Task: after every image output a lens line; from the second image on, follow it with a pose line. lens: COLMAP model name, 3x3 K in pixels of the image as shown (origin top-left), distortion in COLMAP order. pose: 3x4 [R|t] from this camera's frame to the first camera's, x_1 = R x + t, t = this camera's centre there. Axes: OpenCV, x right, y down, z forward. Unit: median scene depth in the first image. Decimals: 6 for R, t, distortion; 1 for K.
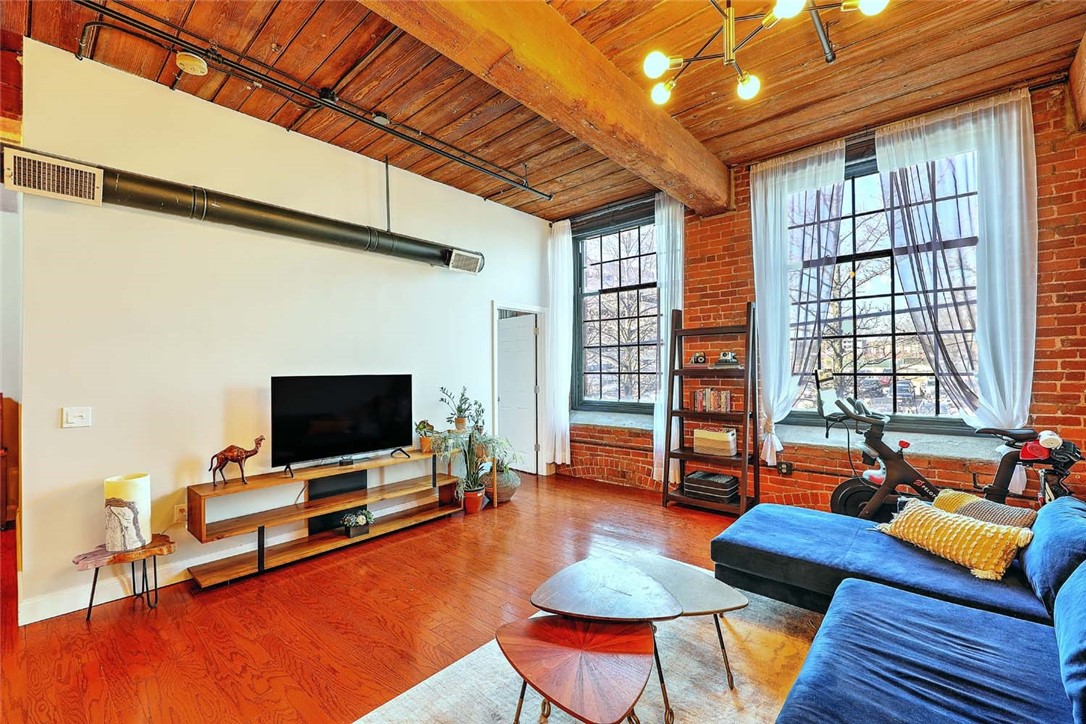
lens RADIAL K [[457.1, 0, 538.9], [0, 457.1, 366.5], [0, 0, 1]] dist [0.006586, -0.003345]
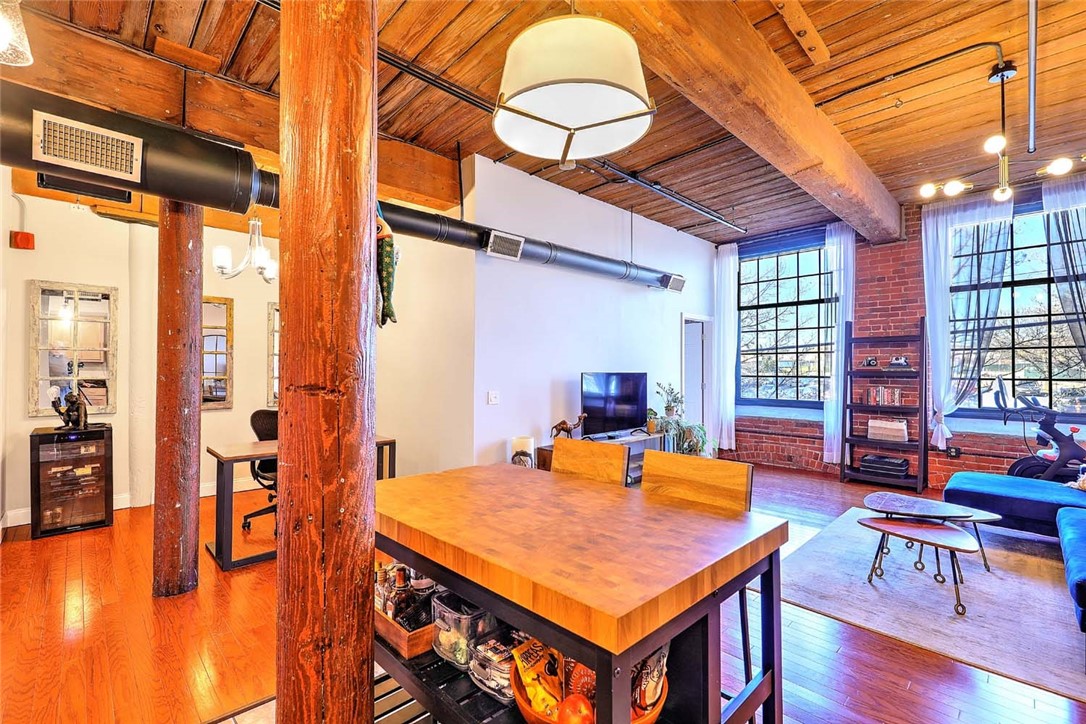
lens RADIAL K [[471.1, 0, 544.4], [0, 471.1, 363.9], [0, 0, 1]] dist [0.012681, -0.005588]
pose [[0.996966, 0.009771, -0.077223, -0.464667], [-0.010043, 0.999945, -0.003126, 0.000540], [0.077188, 0.003892, 0.997009, -0.356767]]
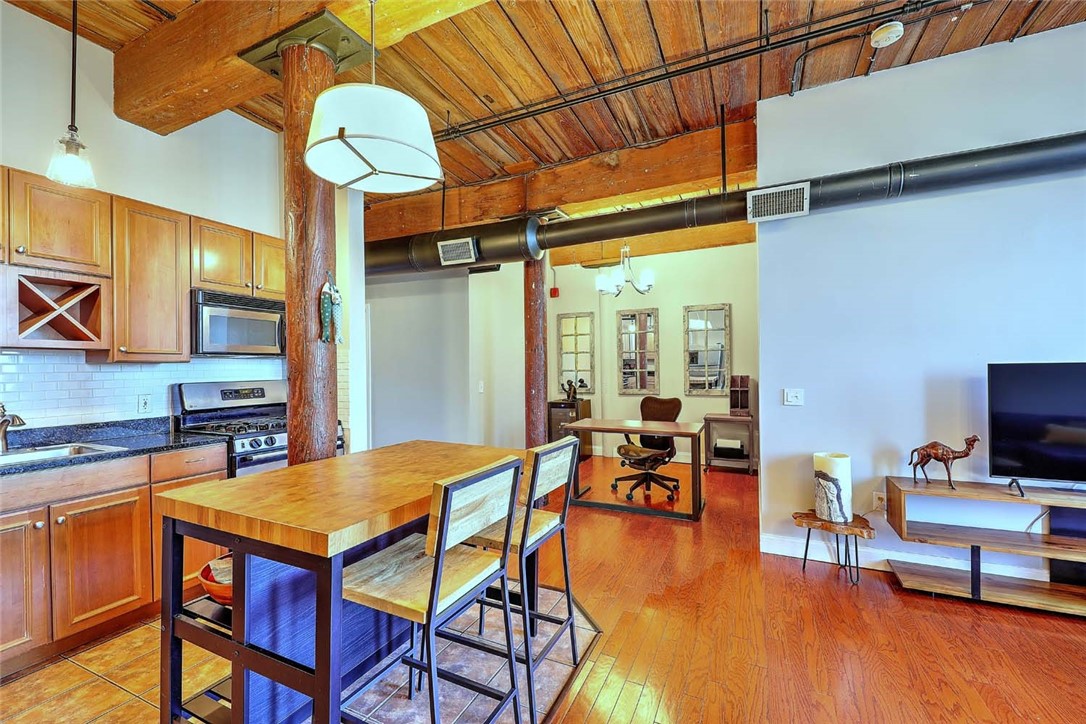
lens RADIAL K [[457.1, 0, 542.0], [0, 457.1, 366.9], [0, 0, 1]] dist [0.006586, -0.003345]
pose [[0.278366, 0.008064, -0.960441, -0.025179], [0.019960, 0.999700, 0.014179, 0.000720], [0.960268, -0.023117, 0.278122, 0.022245]]
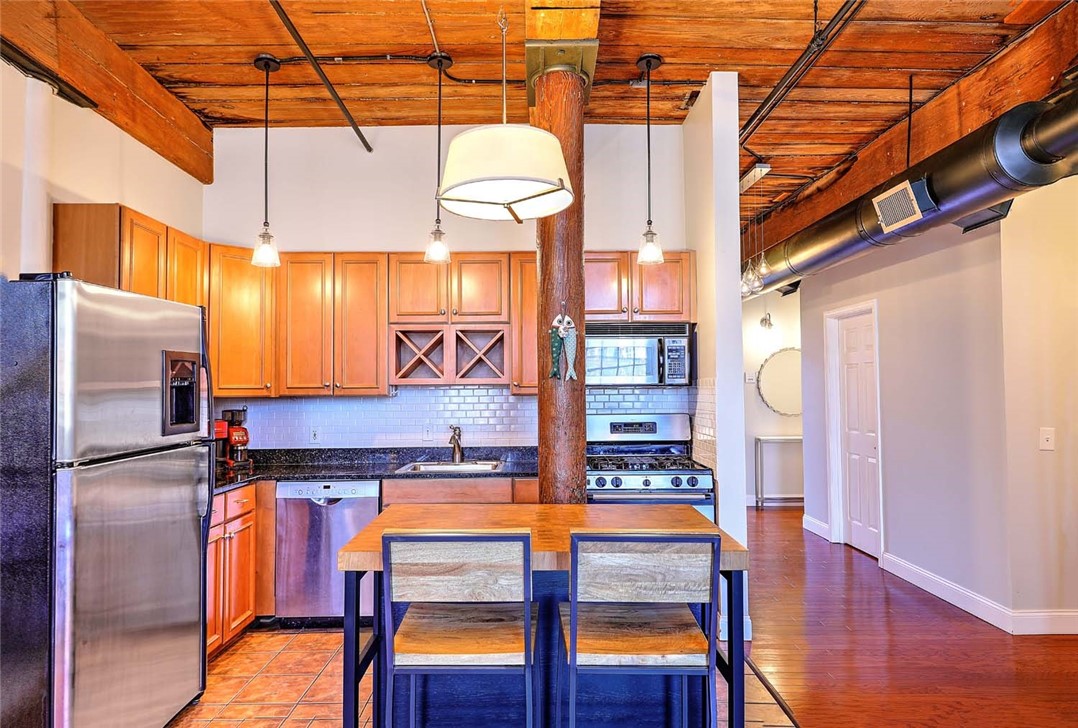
lens RADIAL K [[685.3, 0, 532.0], [0, 685.3, 366.2], [0, 0, 1]] dist [0.010283, 0.001912]
pose [[-0.750123, -0.008080, -0.661249, -0.092843], [0.023249, 0.998985, -0.038580, -0.011477], [0.660889, -0.044313, -0.749174, 0.457707]]
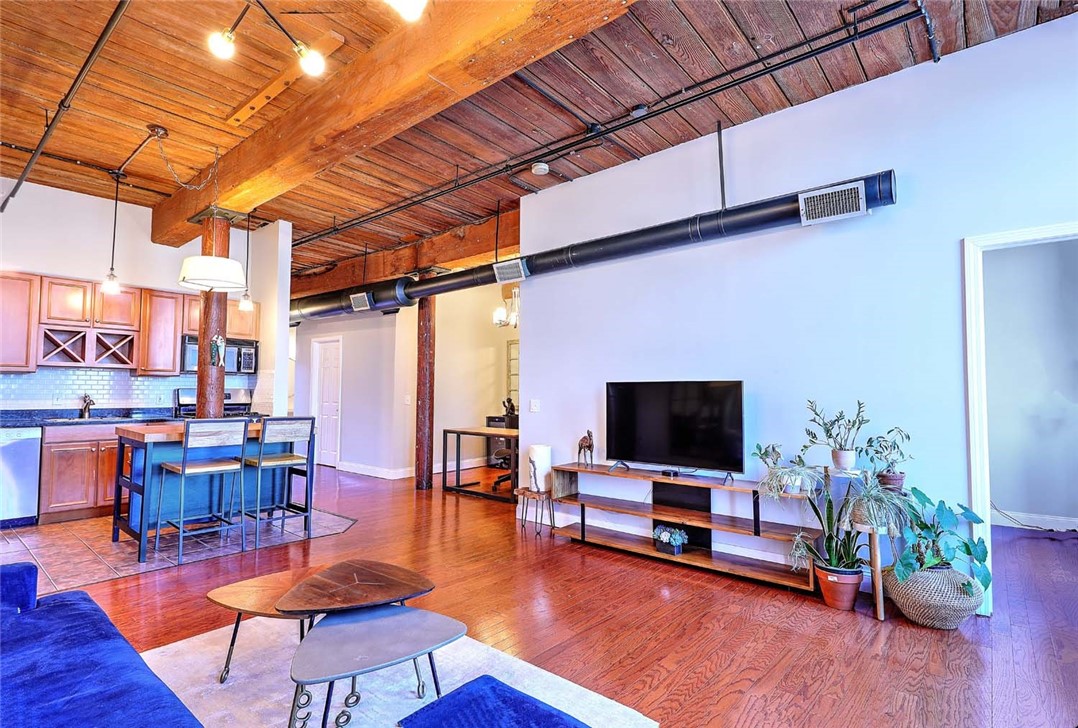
lens RADIAL K [[538.0, 0, 541.1], [0, 538.0, 368.2], [0, 0, 1]] dist [0.015842, -0.006169]
pose [[0.021826, -0.034445, -0.999168, 0.621760], [0.005109, 0.999397, -0.034341, 0.025647], [0.999749, -0.004356, 0.021989, 0.631434]]
